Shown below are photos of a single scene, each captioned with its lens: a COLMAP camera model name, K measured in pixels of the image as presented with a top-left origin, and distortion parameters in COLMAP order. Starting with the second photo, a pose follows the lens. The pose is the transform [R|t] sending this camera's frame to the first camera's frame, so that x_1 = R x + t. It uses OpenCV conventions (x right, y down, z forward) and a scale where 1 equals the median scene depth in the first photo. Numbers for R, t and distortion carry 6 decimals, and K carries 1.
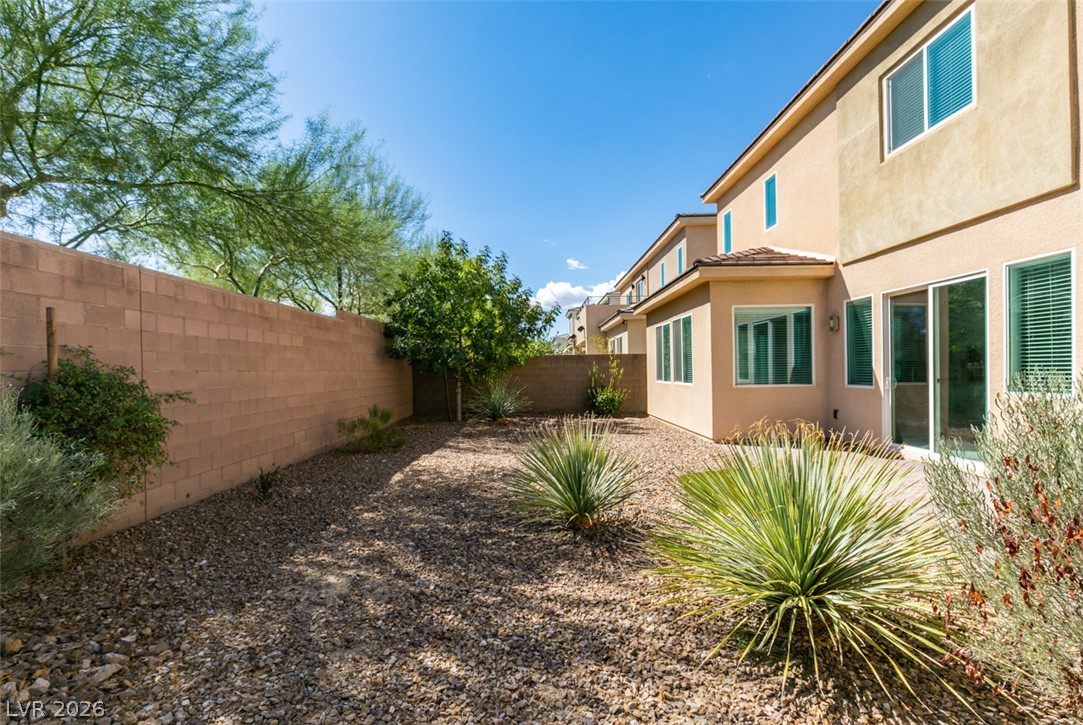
lens RADIAL K [[494.4, 0, 538.0], [0, 494.4, 375.8], [0, 0, 1]] dist [0.017654, -0.005447]
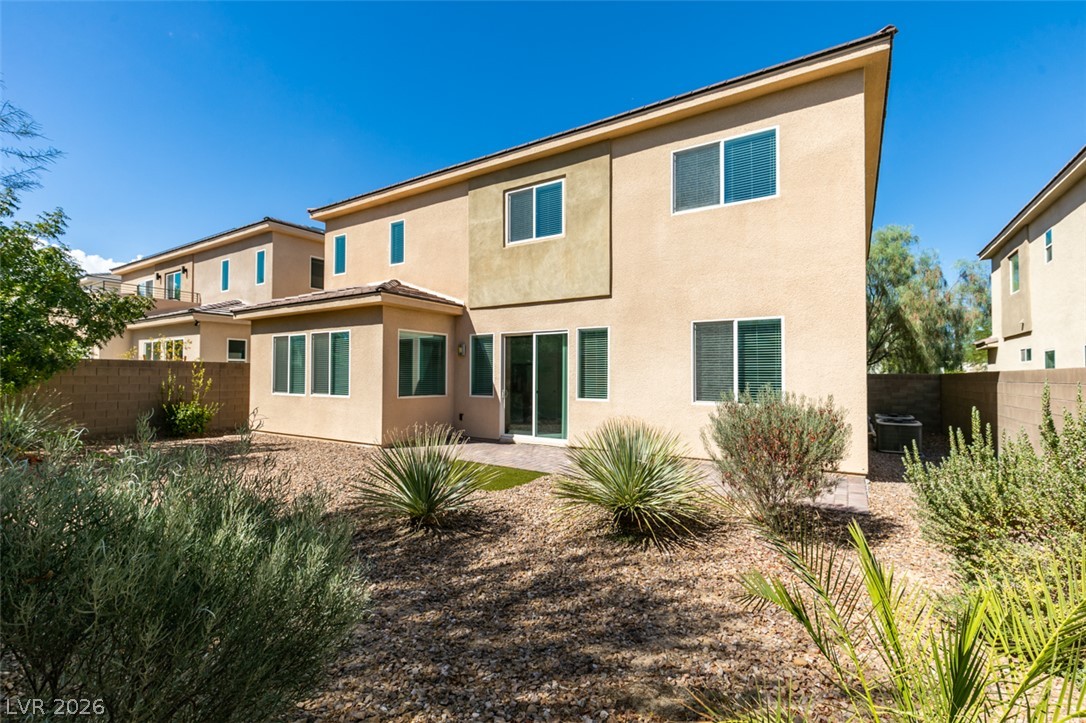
lens RADIAL K [[495.8, 0, 539.5], [0, 495.8, 374.9], [0, 0, 1]] dist [0.017654, -0.005447]
pose [[0.538535, 0.022436, 0.842304, -0.451285], [-0.004249, 0.999705, -0.023912, -0.006224], [-0.842593, 0.009299, 0.538471, 0.096105]]
